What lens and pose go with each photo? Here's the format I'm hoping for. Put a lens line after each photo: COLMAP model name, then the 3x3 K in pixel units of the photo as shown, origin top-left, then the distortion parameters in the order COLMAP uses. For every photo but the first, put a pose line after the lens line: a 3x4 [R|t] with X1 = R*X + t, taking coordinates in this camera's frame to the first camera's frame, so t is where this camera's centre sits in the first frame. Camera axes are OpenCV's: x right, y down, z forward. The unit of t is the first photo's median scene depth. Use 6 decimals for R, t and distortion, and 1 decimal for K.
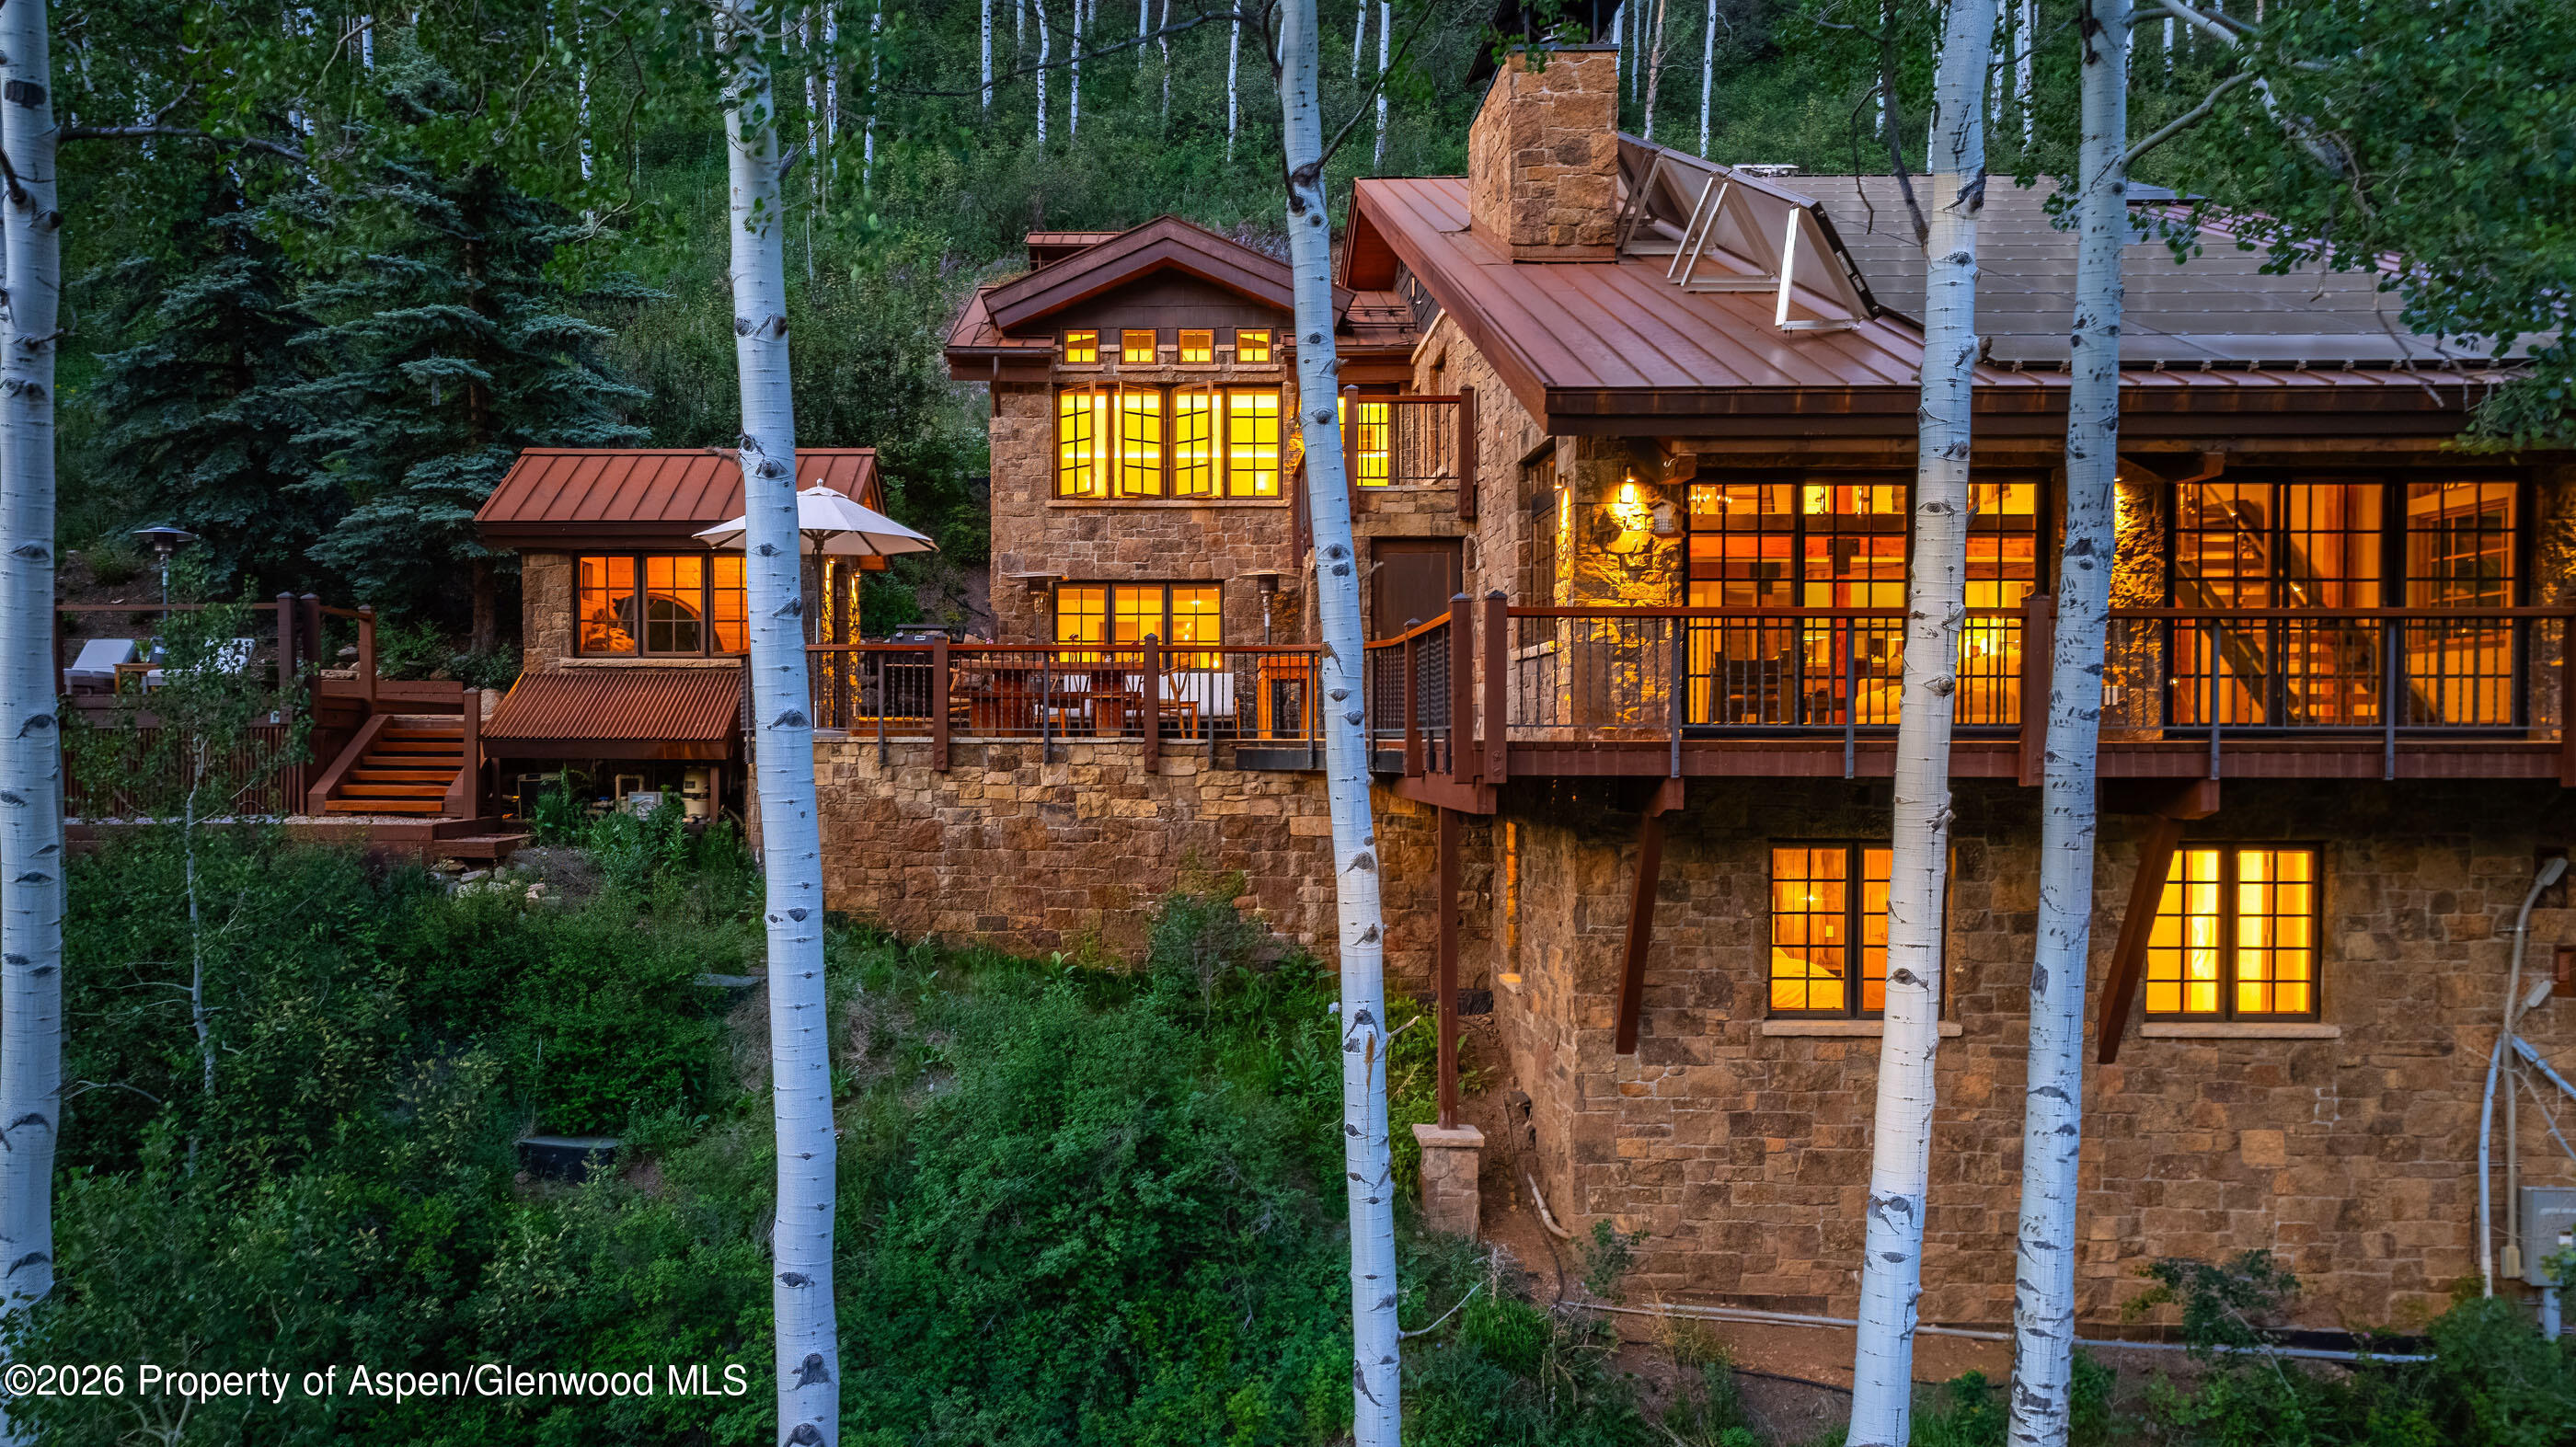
lens RADIAL K [[1813.7, 0, 1102.8], [0, 1813.7, 777.9], [0, 0, 1]] dist [-0.031688, 0.023682]
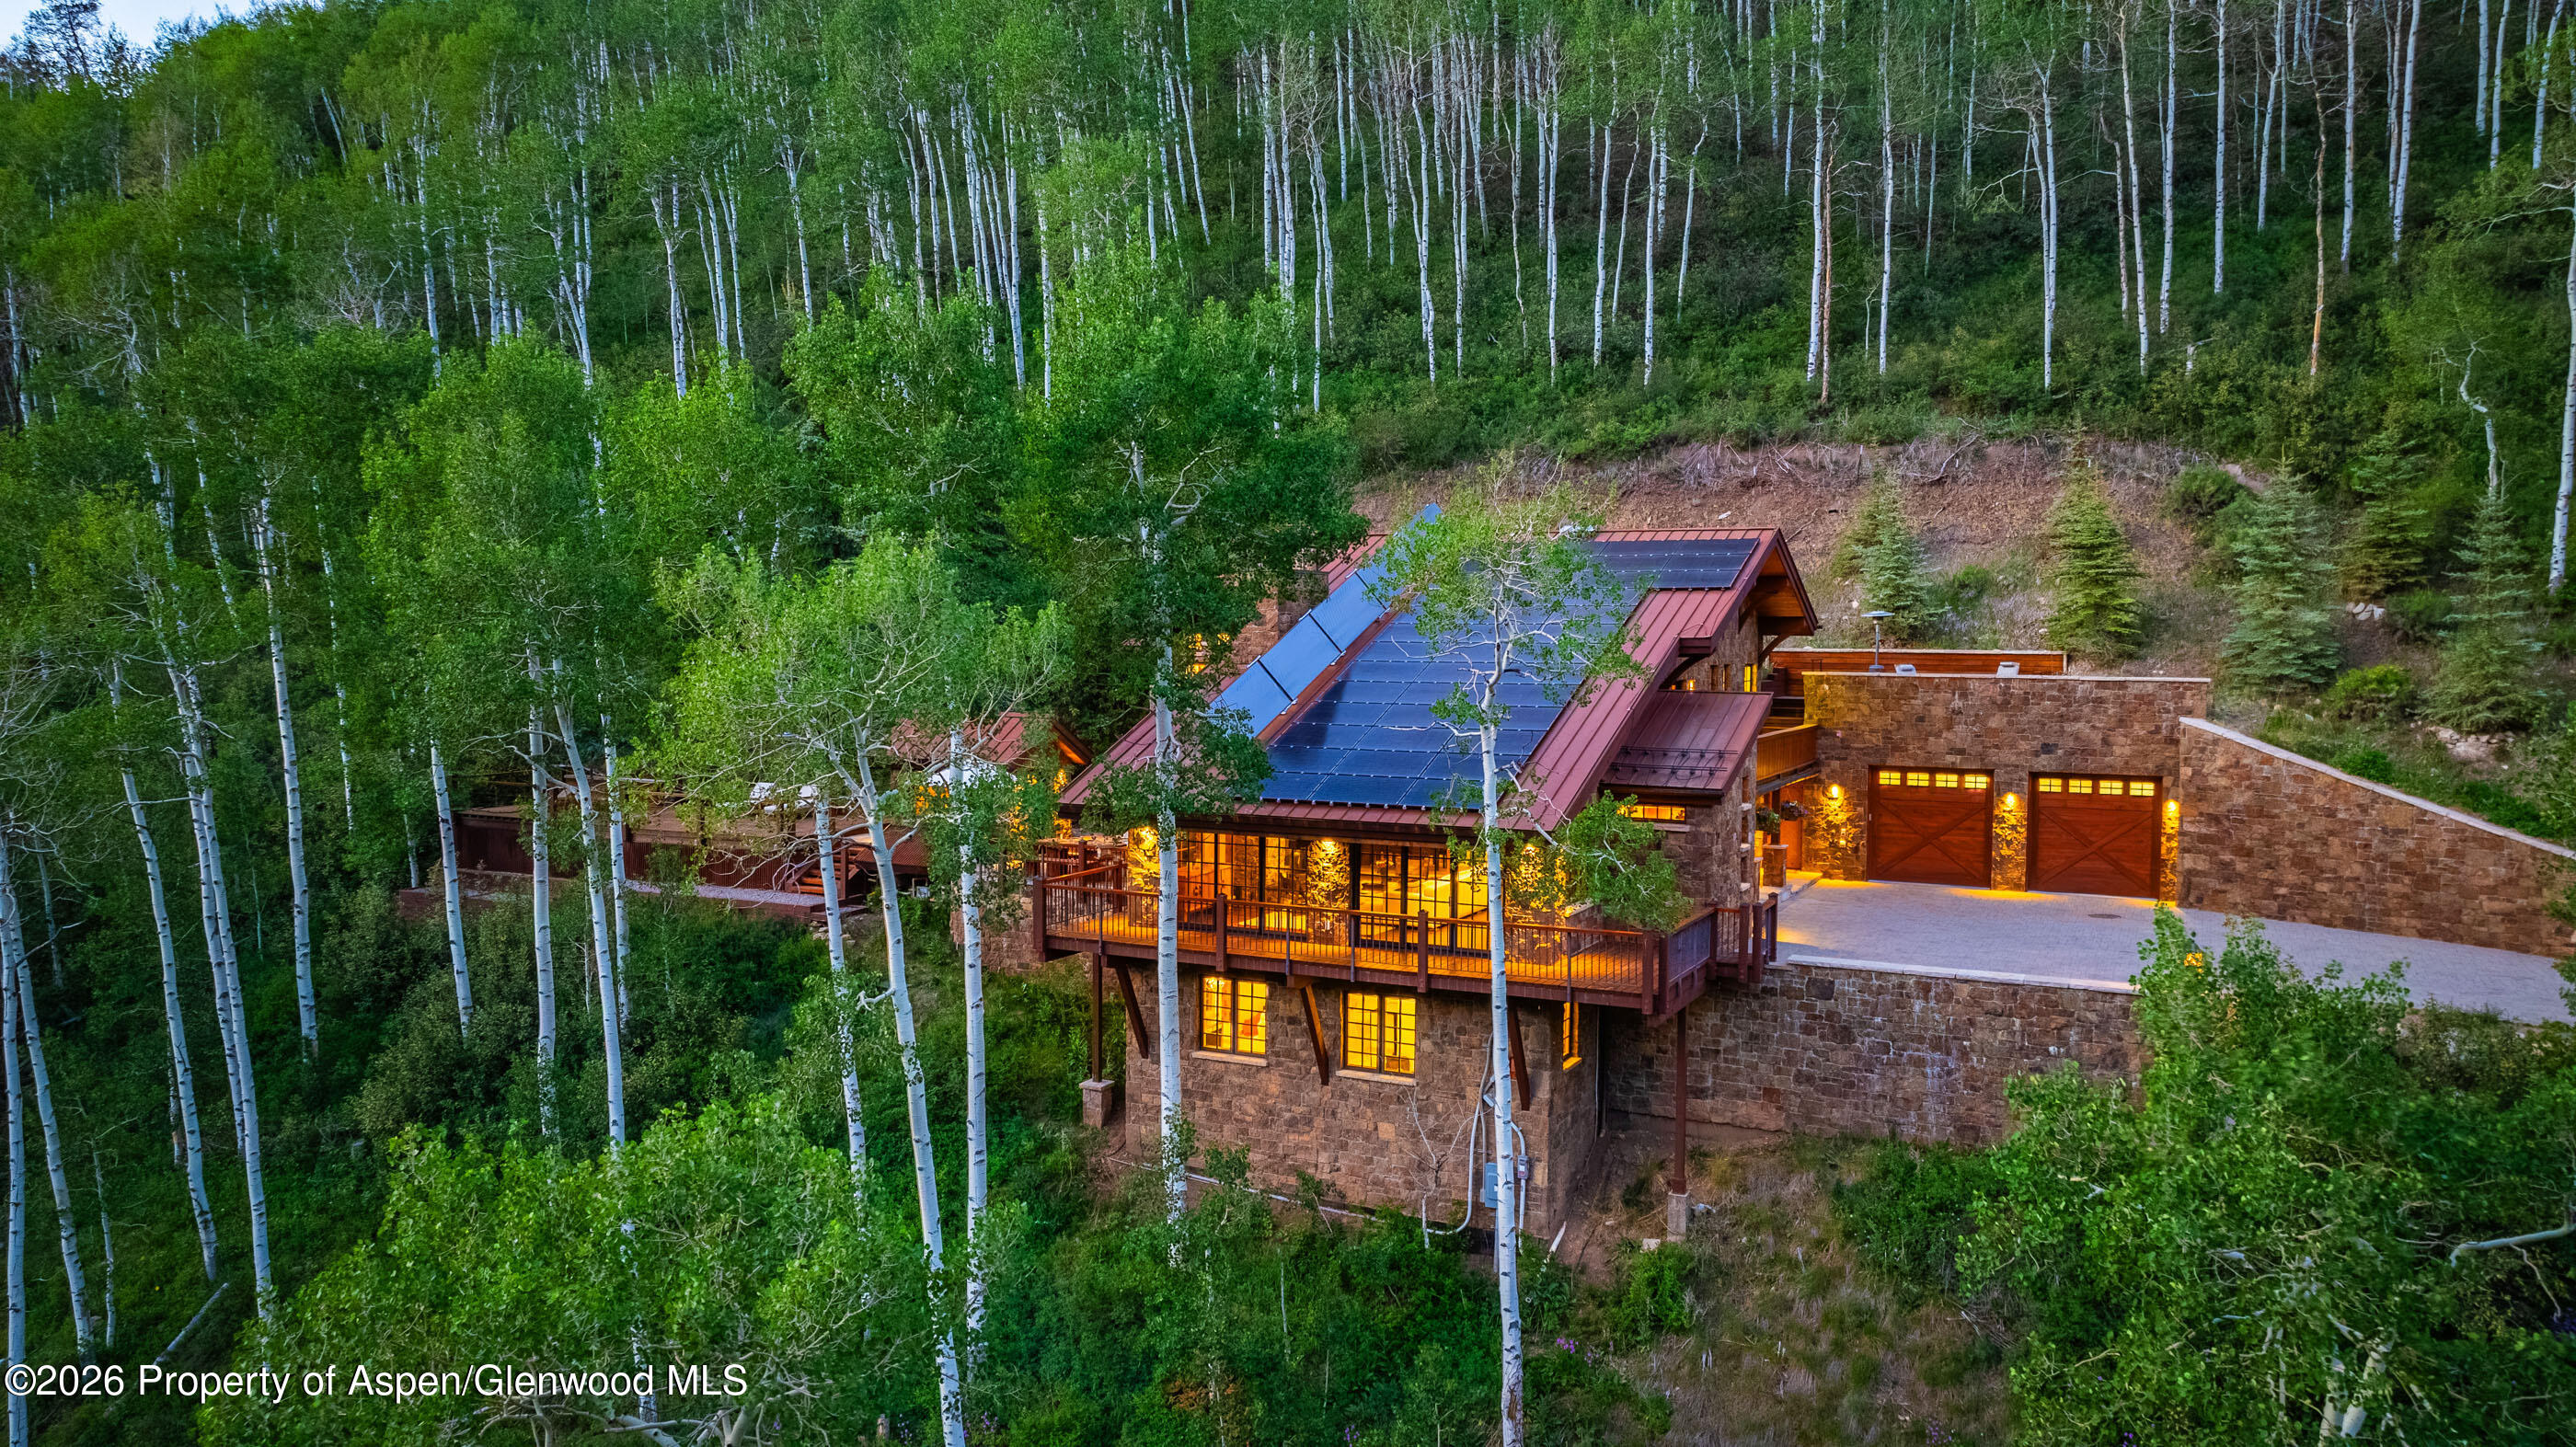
lens RADIAL K [[1813.7, 0, 1287.7], [0, 1813.7, 728.8], [0, 0, 1]] dist [-0.031688, 0.023682]
pose [[0.907944, 0.028115, -0.418147, 1.435608], [-0.010007, 0.998917, 0.045435, -0.388617], [0.418971, -0.037068, 0.907242, -1.059760]]
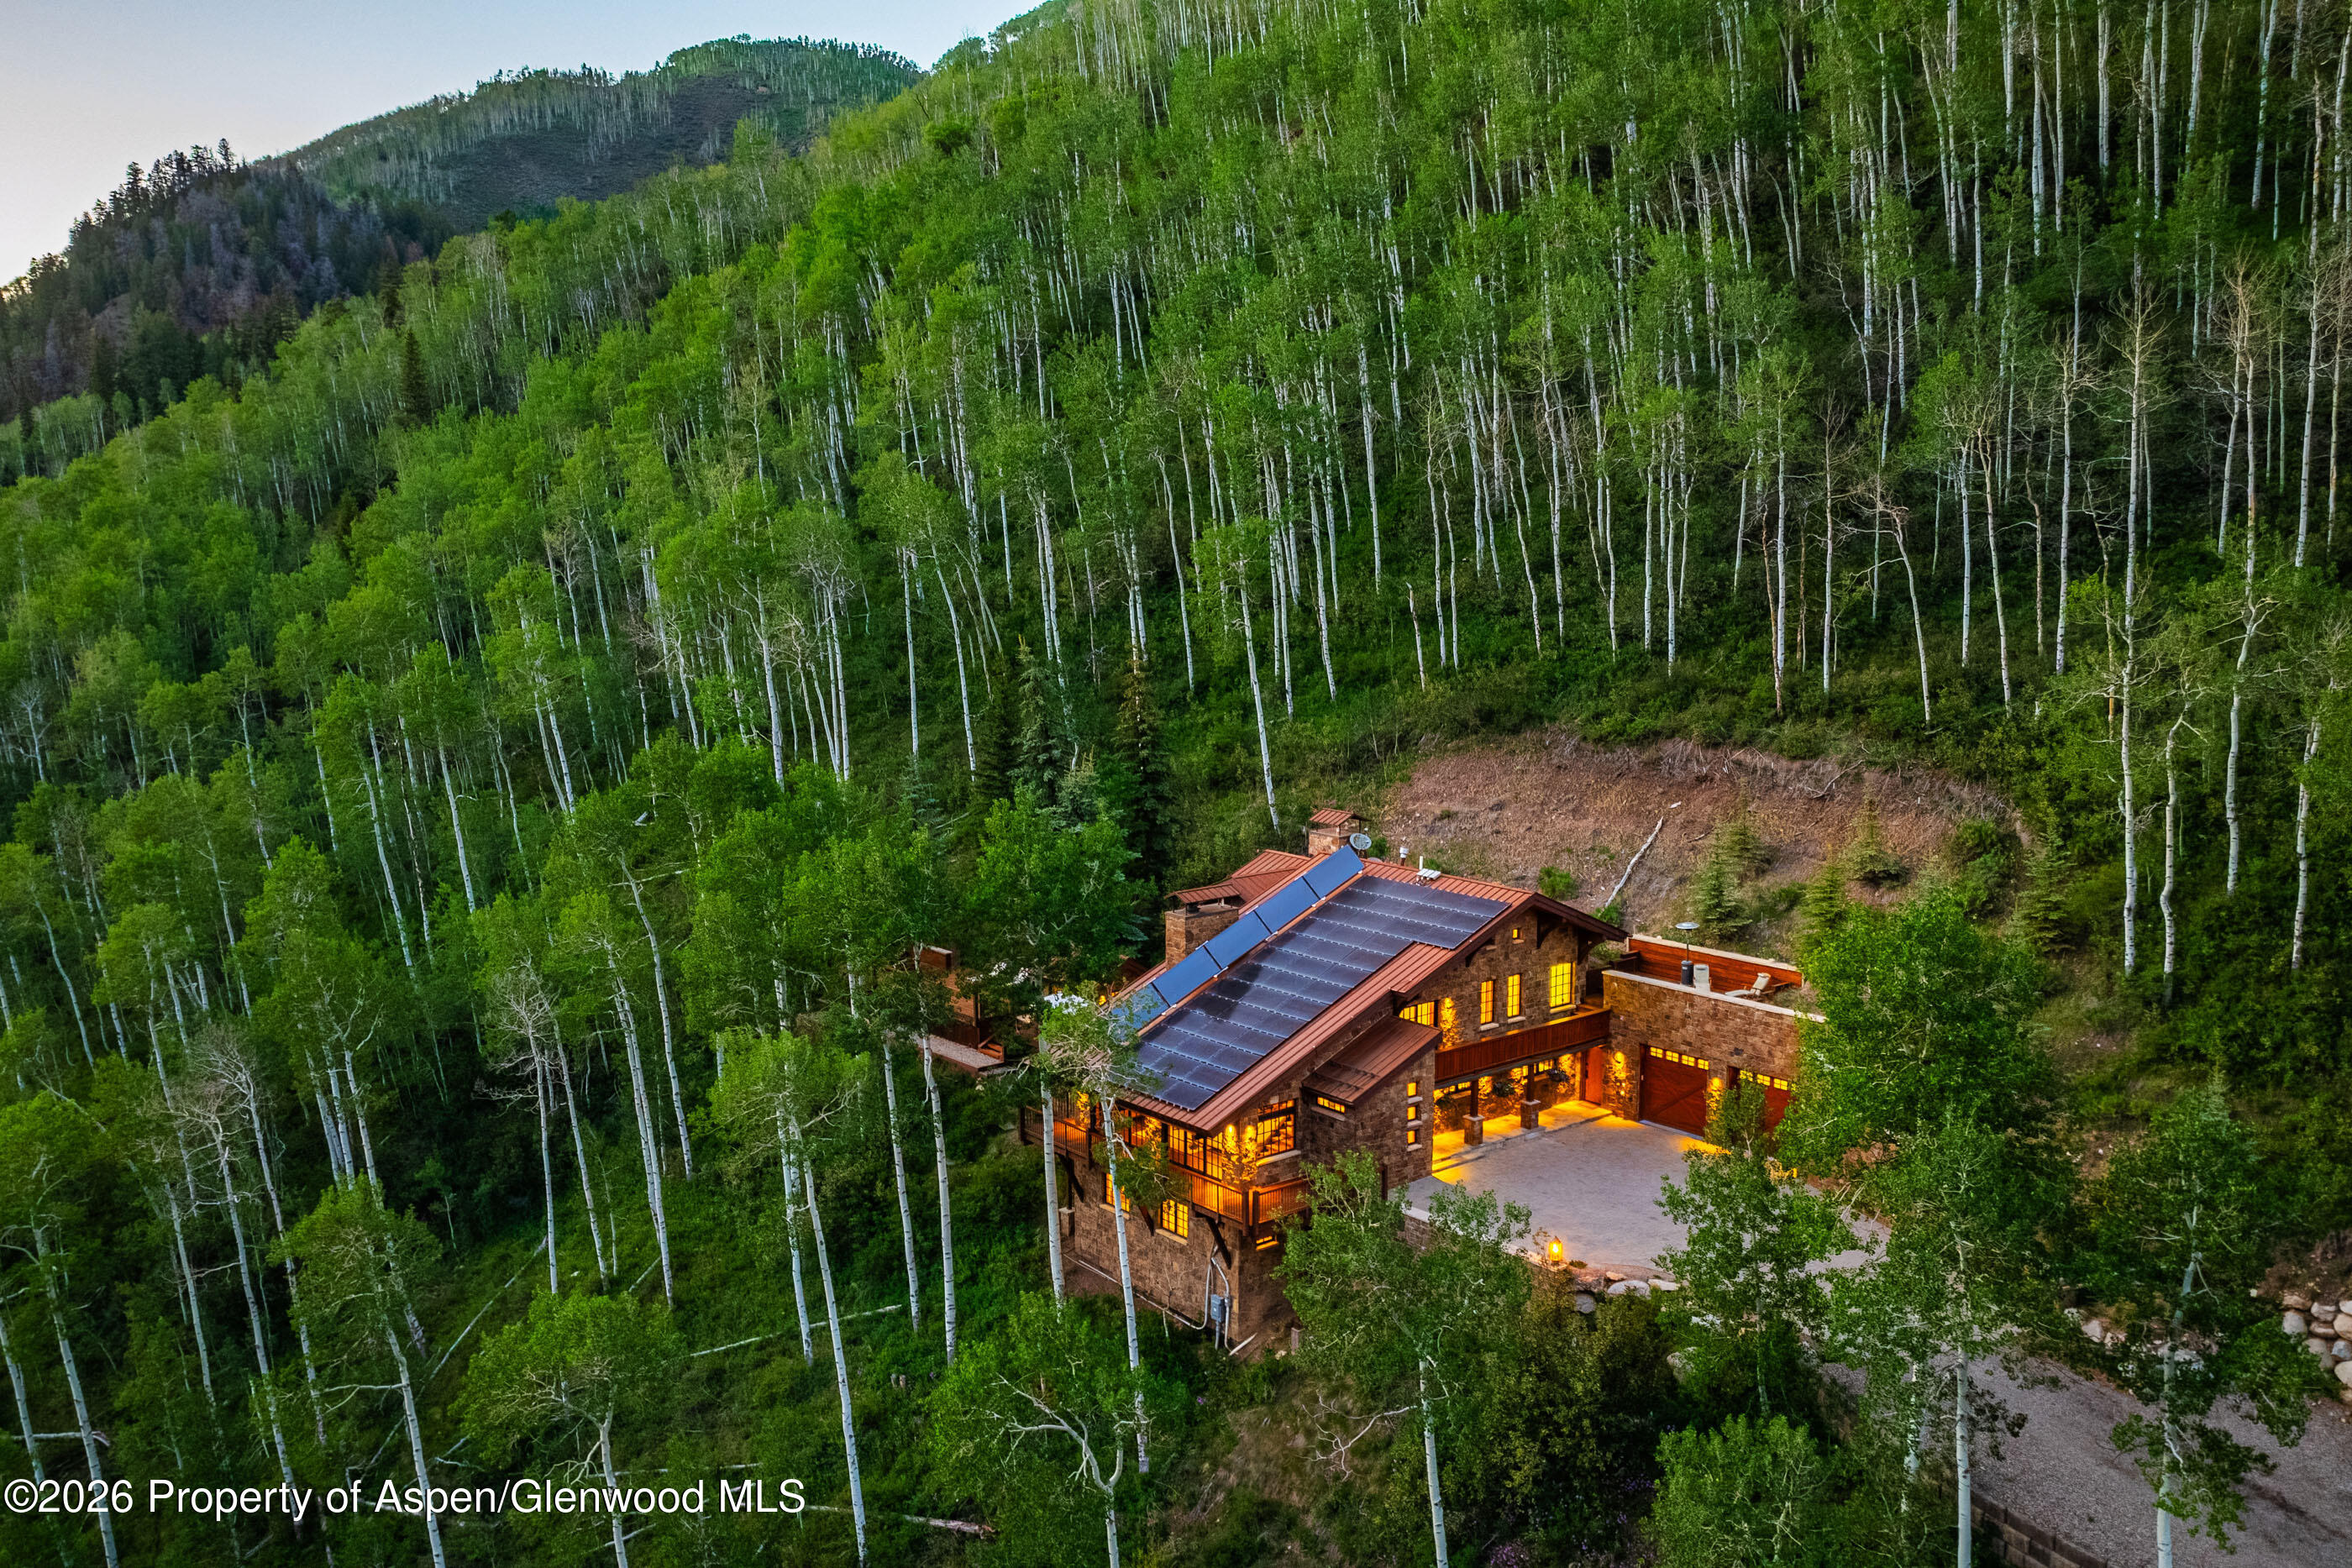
lens RADIAL K [[1960.4, 0, 1192.9], [0, 1960.4, 796.7], [0, 0, 1]] dist [-0.005281, -0.007373]
pose [[0.666671, 0.105860, -0.737796, 3.714998], [-0.006848, 0.990691, 0.135957, -1.401408], [0.745321, -0.085586, 0.661190, -1.739939]]
